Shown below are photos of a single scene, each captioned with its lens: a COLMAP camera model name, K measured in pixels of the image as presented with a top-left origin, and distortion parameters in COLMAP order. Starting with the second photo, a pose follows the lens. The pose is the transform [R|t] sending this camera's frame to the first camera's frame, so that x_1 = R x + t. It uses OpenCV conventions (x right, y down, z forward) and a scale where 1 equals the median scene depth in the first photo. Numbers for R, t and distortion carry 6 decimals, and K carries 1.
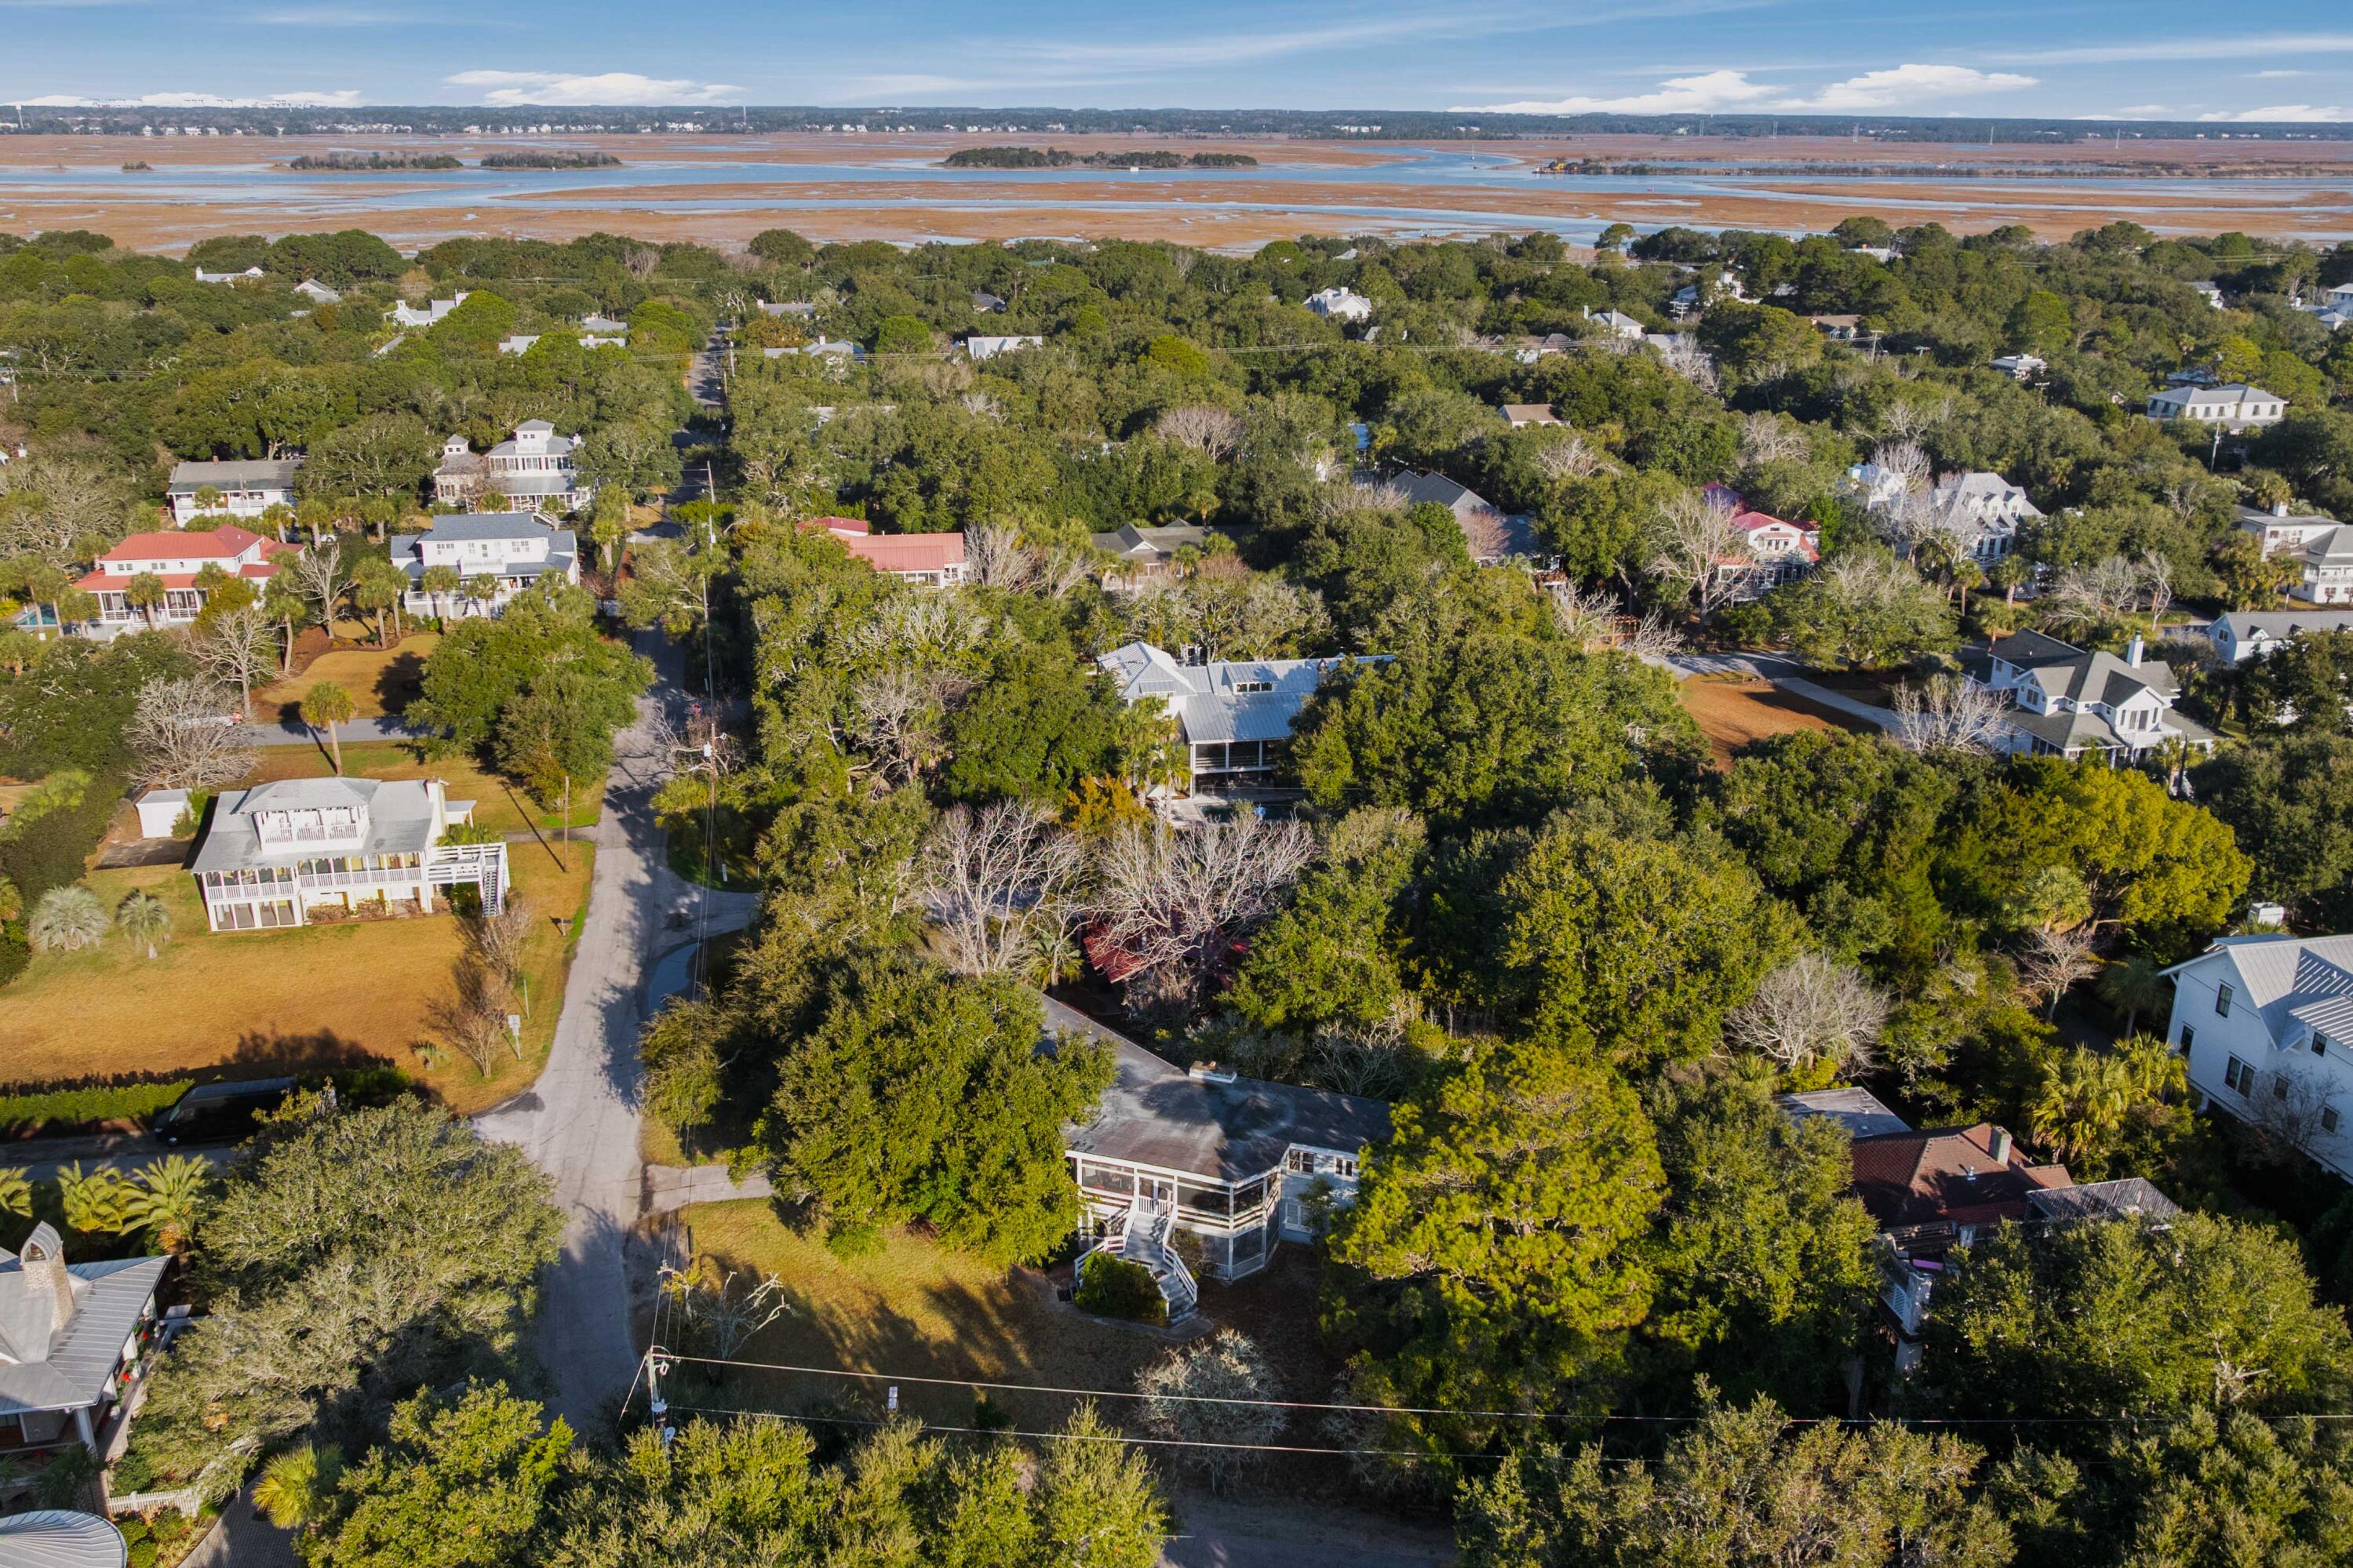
lens RADIAL K [[1927.8, 0, 1176.5], [0, 1927.8, 784.0], [0, 0, 1]] dist [-0.024820, -0.007603]
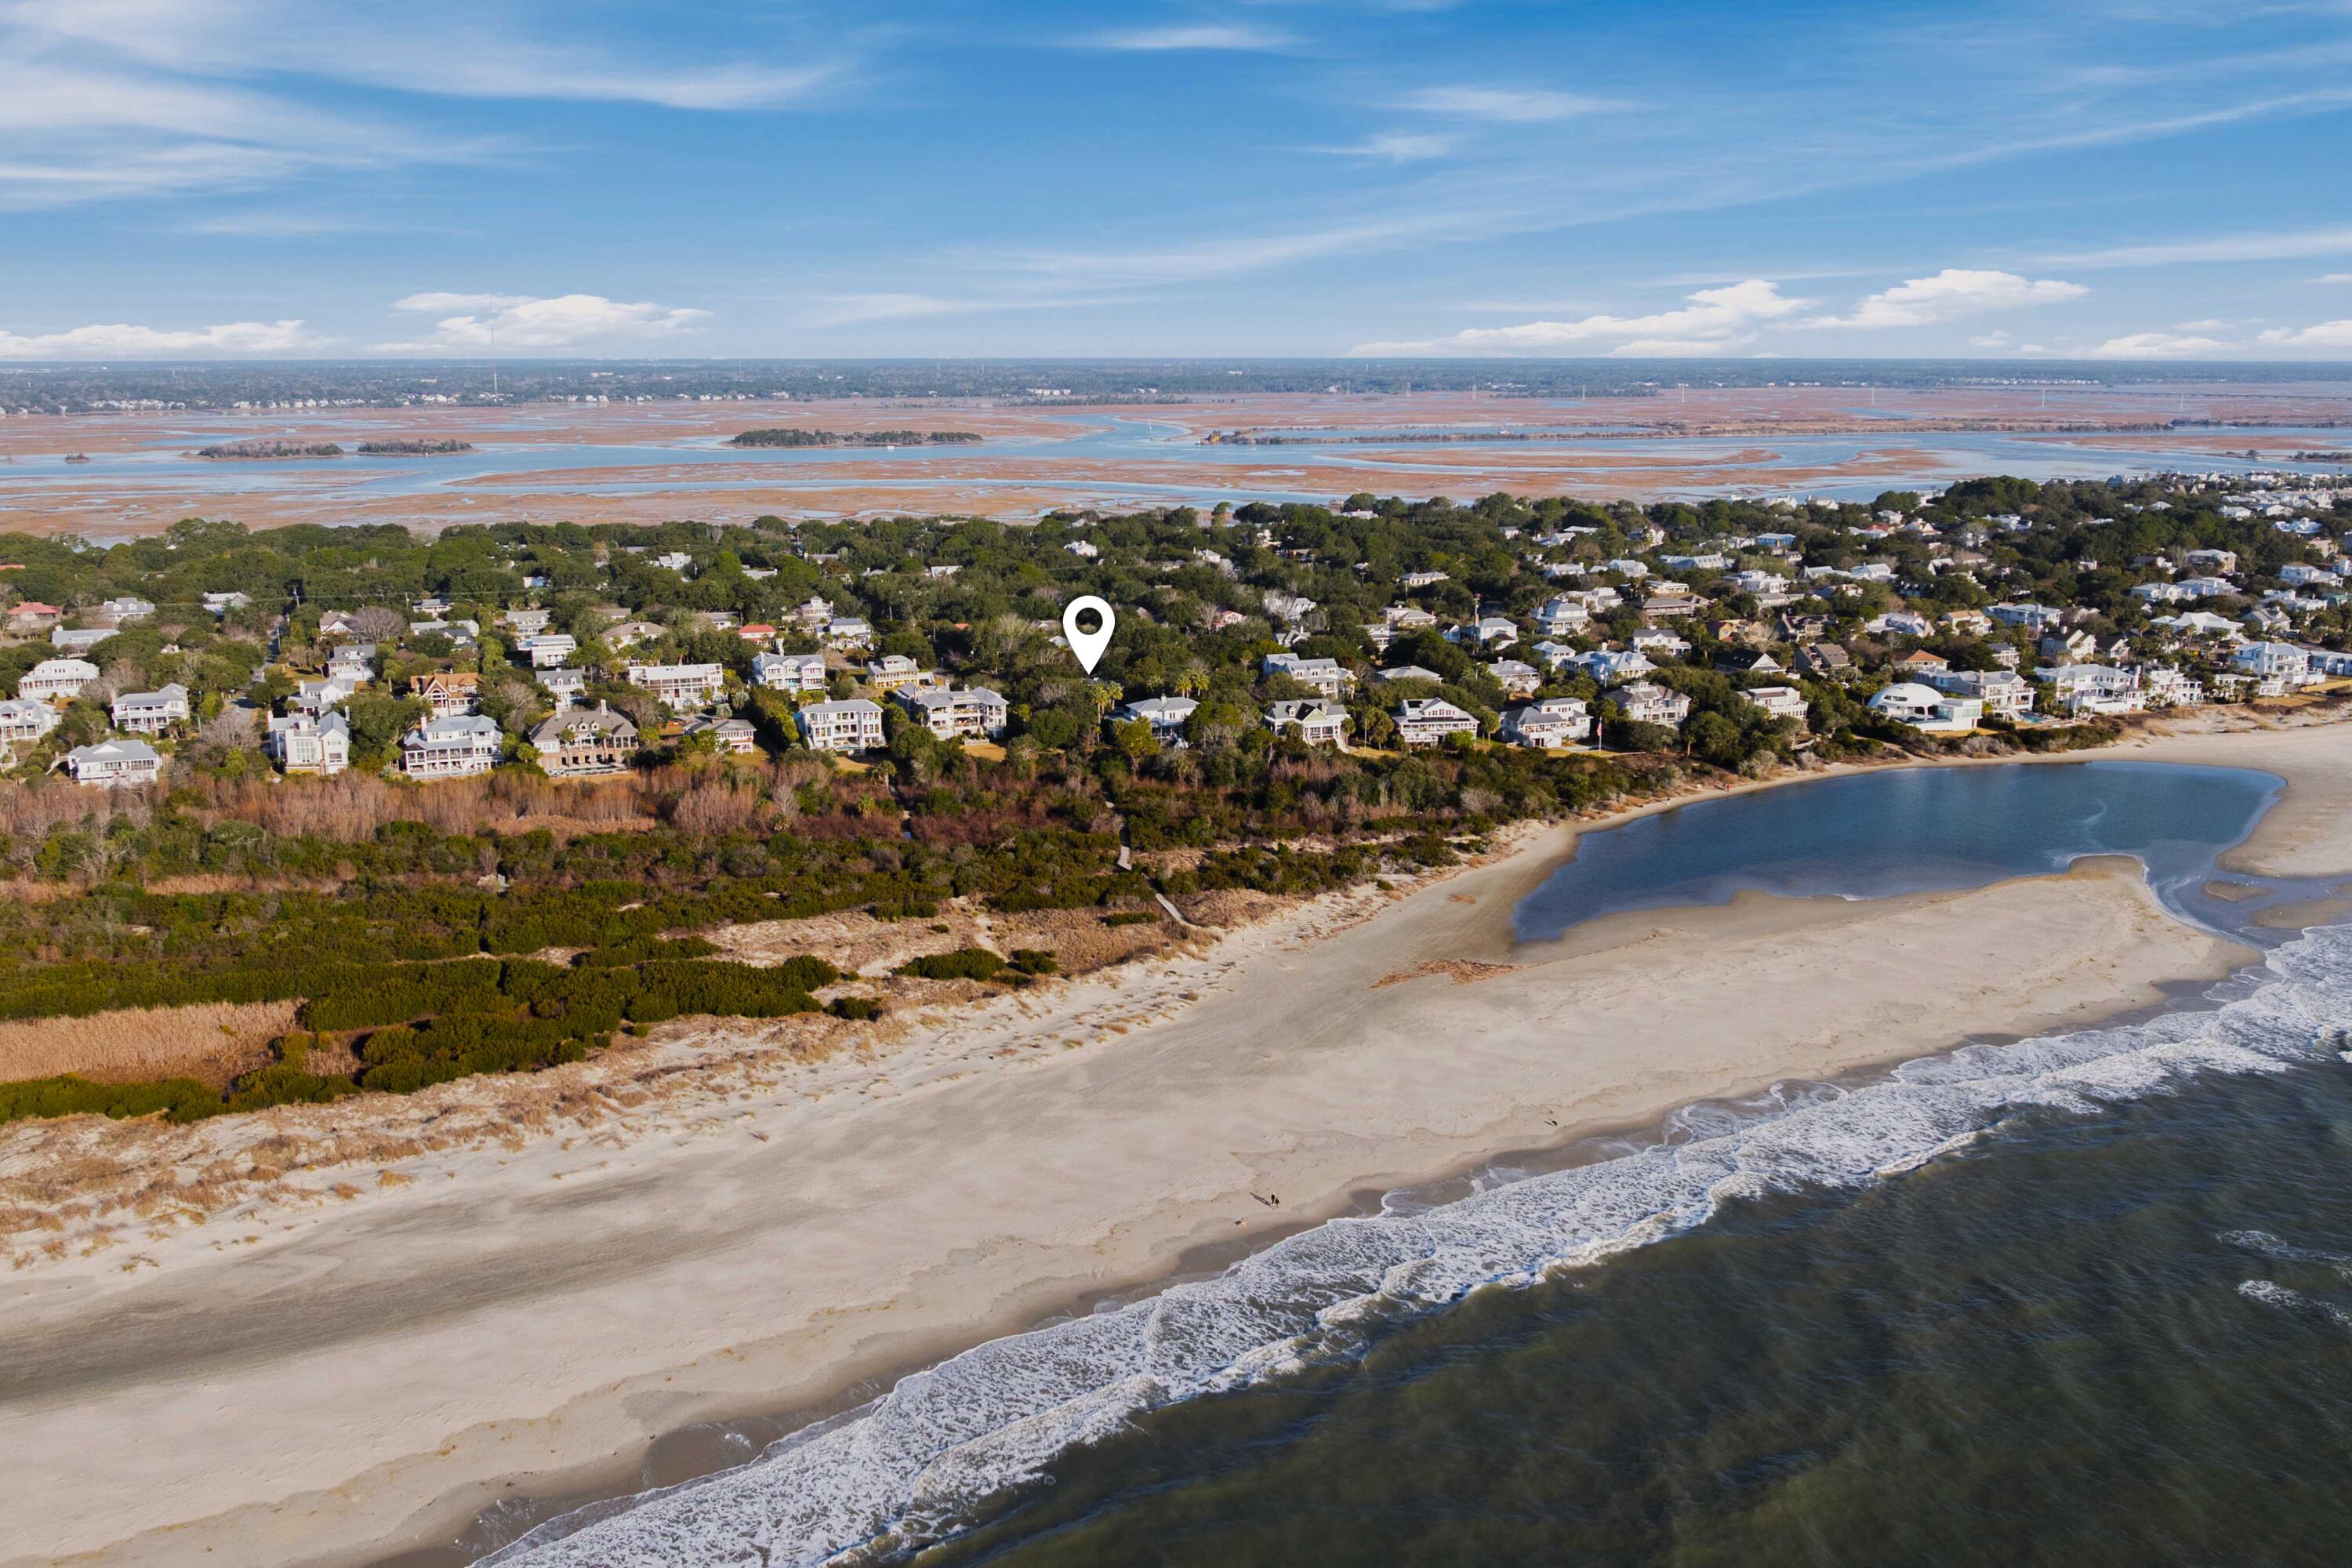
lens RADIAL K [[1749.7, 0, 1176.0], [0, 1749.7, 784.0], [0, 0, 1]] dist [-0.028011, -0.004089]
pose [[0.987363, -0.042106, 0.152781, -0.353596], [0.058434, 0.992858, -0.104011, 0.635153], [-0.147310, 0.111624, 0.982771, -2.612241]]
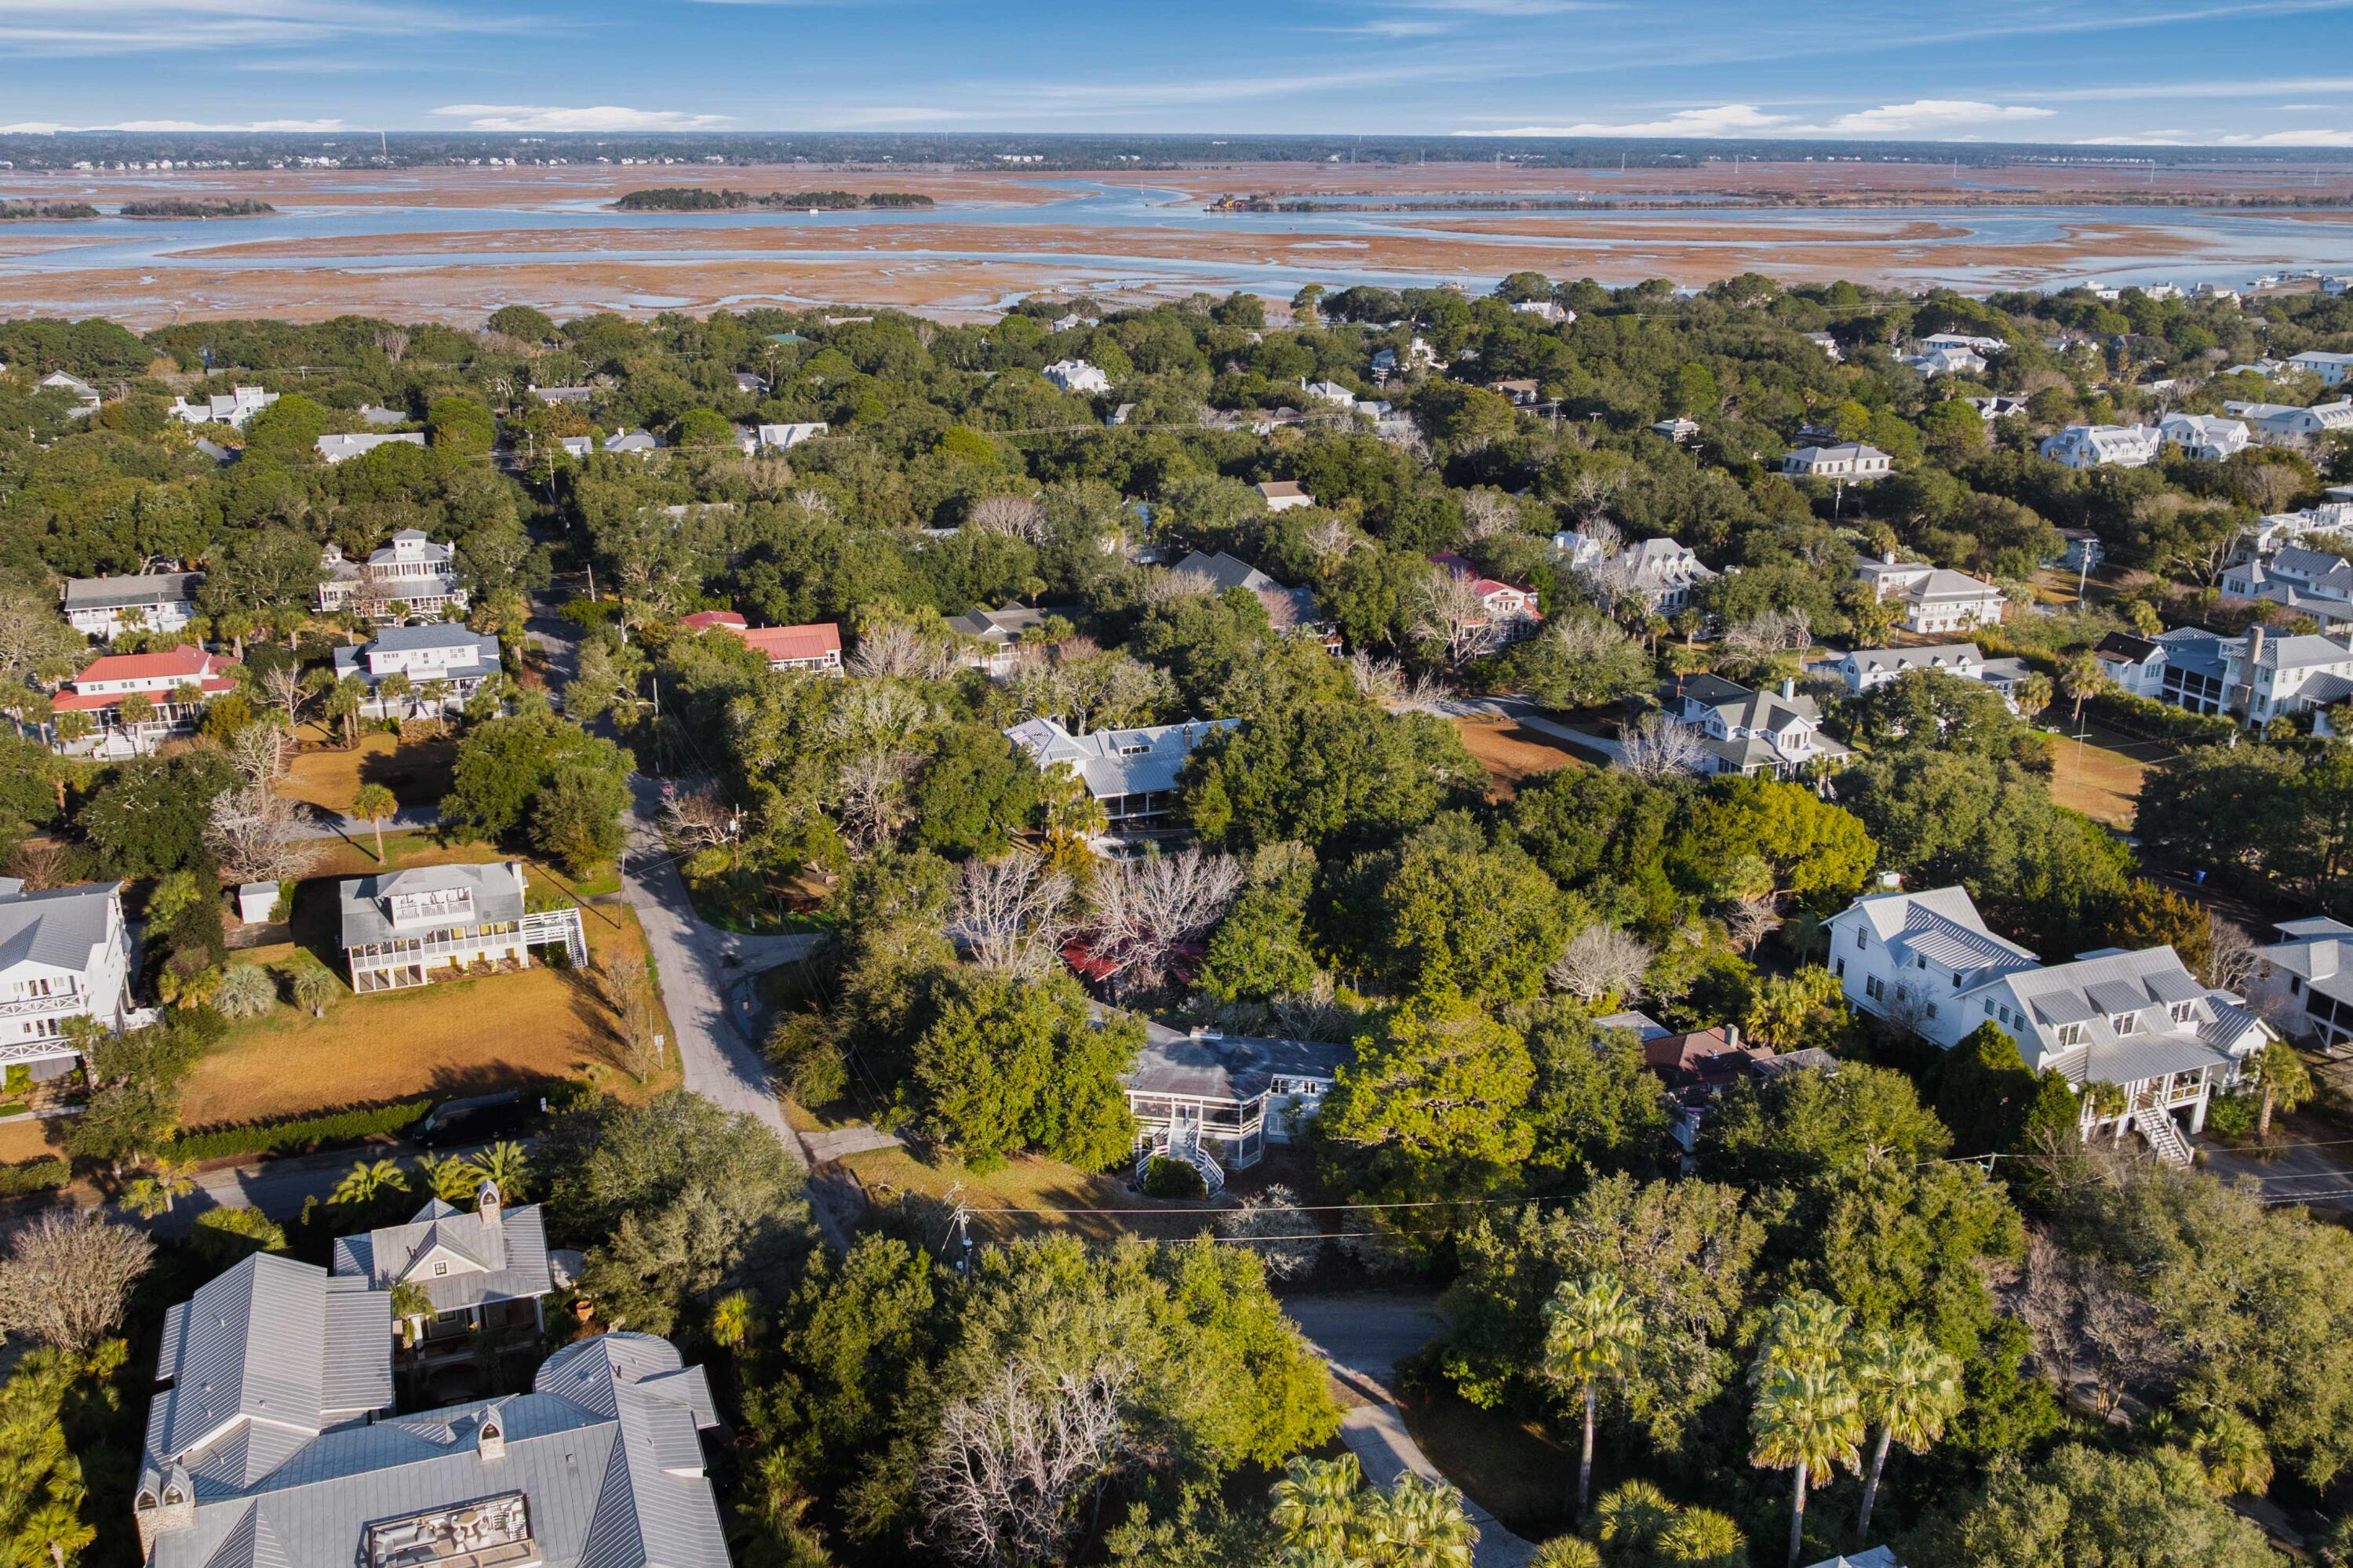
lens RADIAL K [[1927.8, 0, 1176.5], [0, 1927.8, 784.0], [0, 0, 1]] dist [-0.024820, -0.007603]
pose [[0.986254, -0.052821, 0.156563, -0.132637], [0.055041, 0.998435, -0.009874, -0.013954], [-0.155797, 0.018355, 0.987619, -0.254754]]
